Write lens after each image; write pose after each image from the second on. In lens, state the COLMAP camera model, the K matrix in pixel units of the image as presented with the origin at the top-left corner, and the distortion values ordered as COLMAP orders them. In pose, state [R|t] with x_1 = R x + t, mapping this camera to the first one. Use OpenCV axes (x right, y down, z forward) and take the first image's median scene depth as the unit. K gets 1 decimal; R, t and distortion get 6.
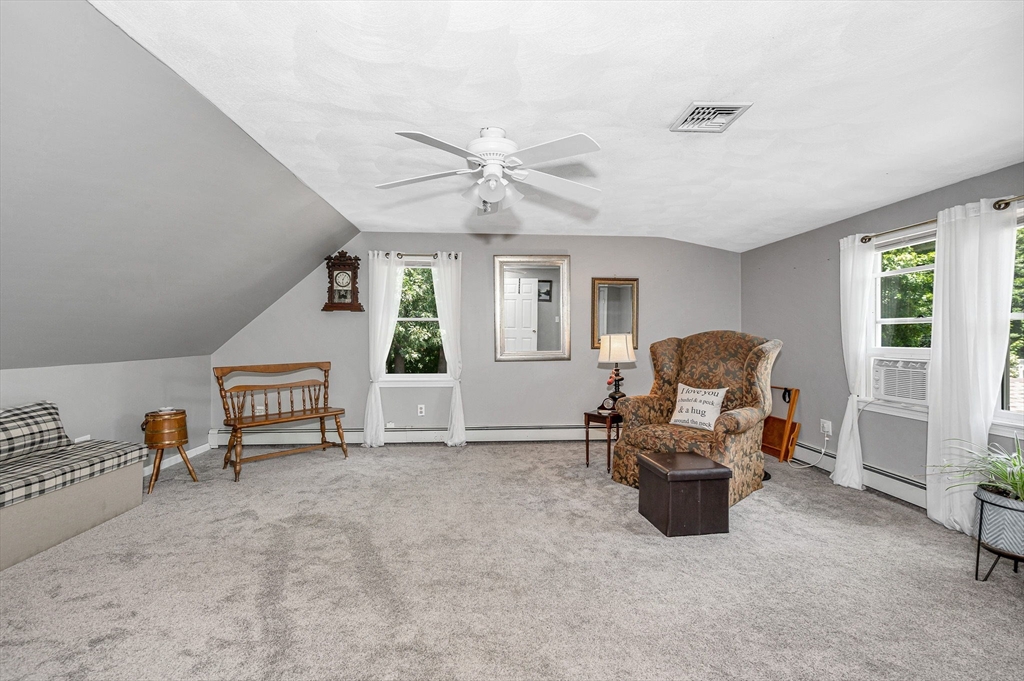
lens RADIAL K [[486.9, 0, 508.6], [0, 486.9, 342.3], [0, 0, 1]] dist [0.006751, 0.000490]
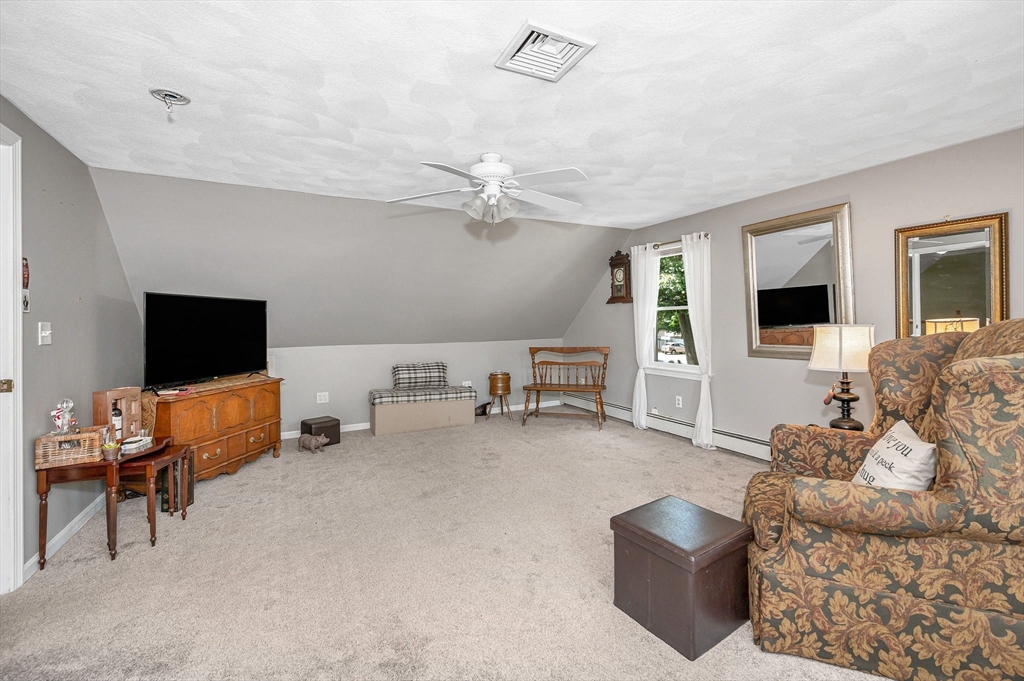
lens RADIAL K [[447.3, 0, 507.1], [0, 447.3, 337.7], [0, 0, 1]] dist [-0.000730, -0.000352]
pose [[0.376218, 0.029162, -0.926072, 0.584625], [-0.005232, 0.999556, 0.029350, -0.014533], [0.926516, -0.006197, 0.376203, 0.397963]]
